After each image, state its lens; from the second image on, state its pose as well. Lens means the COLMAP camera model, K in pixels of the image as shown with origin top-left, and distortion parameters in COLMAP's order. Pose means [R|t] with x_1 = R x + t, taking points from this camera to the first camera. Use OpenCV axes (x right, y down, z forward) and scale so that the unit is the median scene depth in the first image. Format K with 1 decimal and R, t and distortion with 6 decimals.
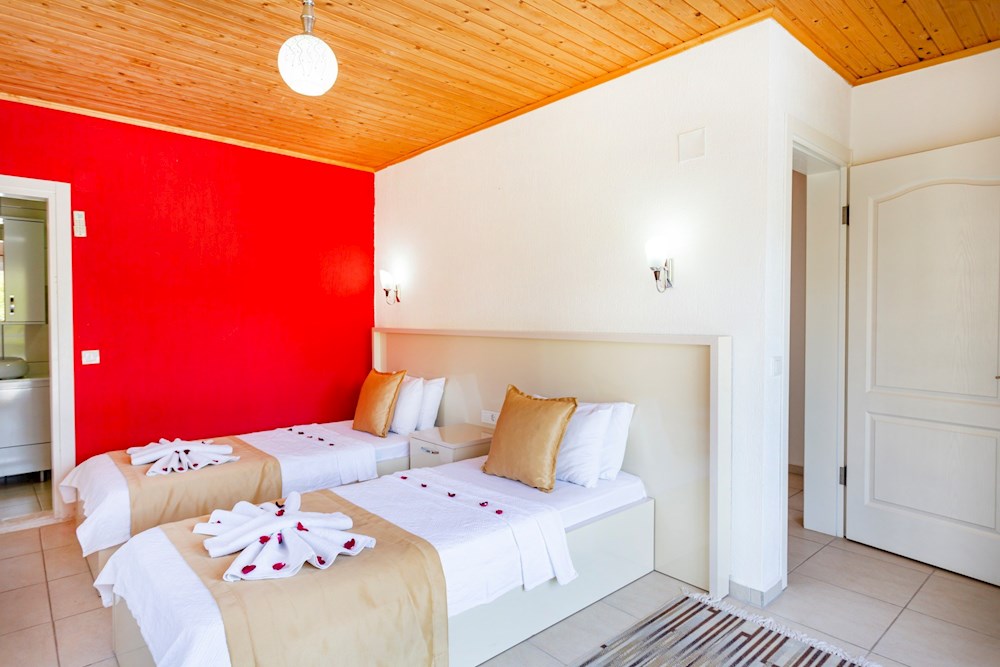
lens RADIAL K [[551.5, 0, 500.0], [0, 551.5, 333.5], [0, 0, 1]] dist [-0.000616, -0.000184]
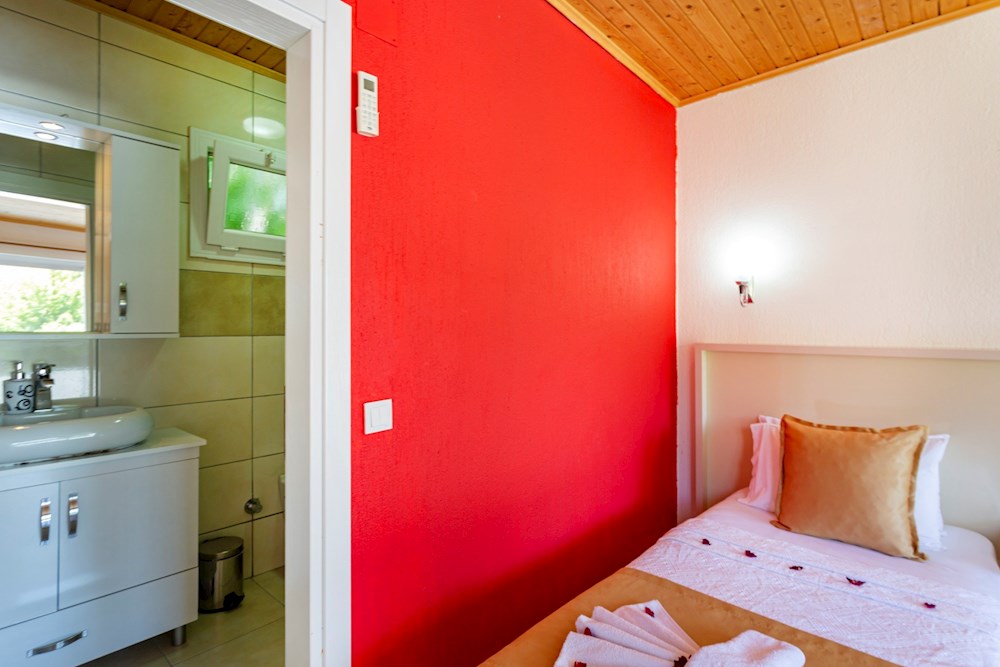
lens RADIAL K [[485.9, 0, 495.0], [0, 485.9, 331.7], [0, 0, 1]] dist [0.002325, 0.000179]
pose [[0.995882, 0.001261, 0.090655, -0.694544], [0.000555, 0.999800, -0.020006, -0.016172], [-0.090662, 0.019974, 0.995681, 0.618954]]
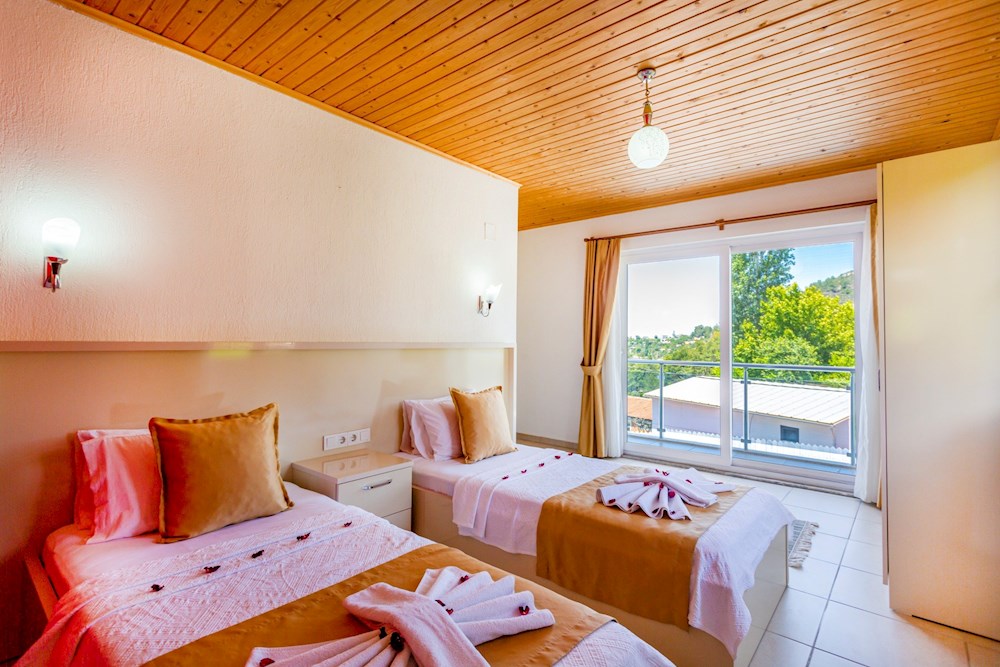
lens RADIAL K [[485.9, 0, 495.0], [0, 485.9, 331.7], [0, 0, 1]] dist [0.002325, 0.000179]
pose [[-0.138296, 0.020789, 0.990173, -0.891433], [0.017390, 0.999676, -0.018560, -0.002016], [-0.990238, 0.014653, -0.138613, 0.927093]]
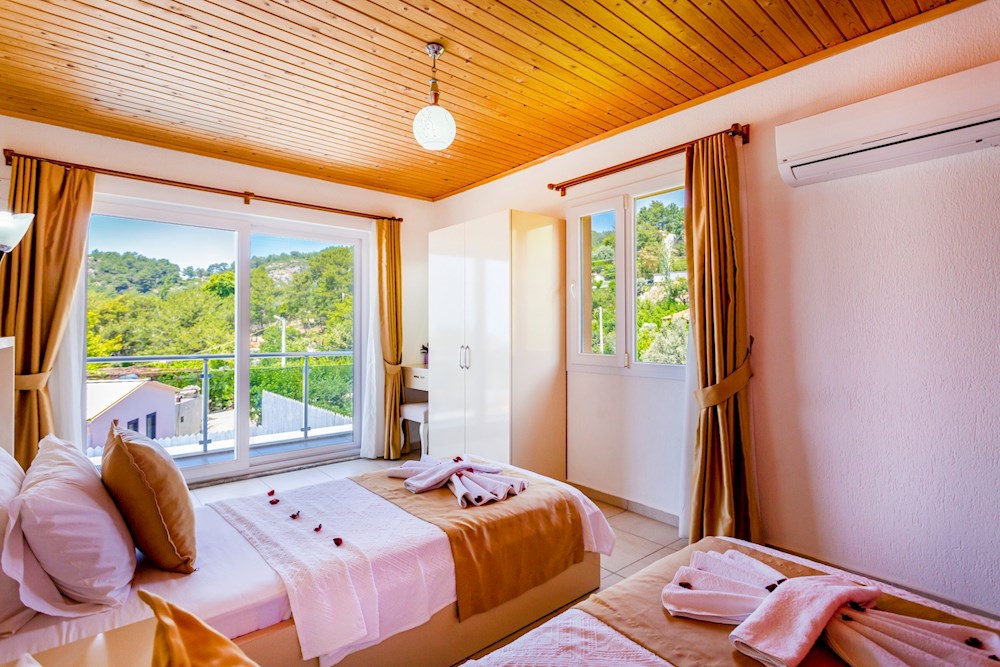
lens RADIAL K [[491.7, 0, 500.0], [0, 491.7, 333.5], [0, 0, 1]] dist [-0.000752, -0.000467]
pose [[-0.999963, 0.003645, 0.007796, -0.240211], [0.003885, 0.999512, 0.030986, -0.016902], [-0.007679, 0.031015, -0.999489, 1.344515]]
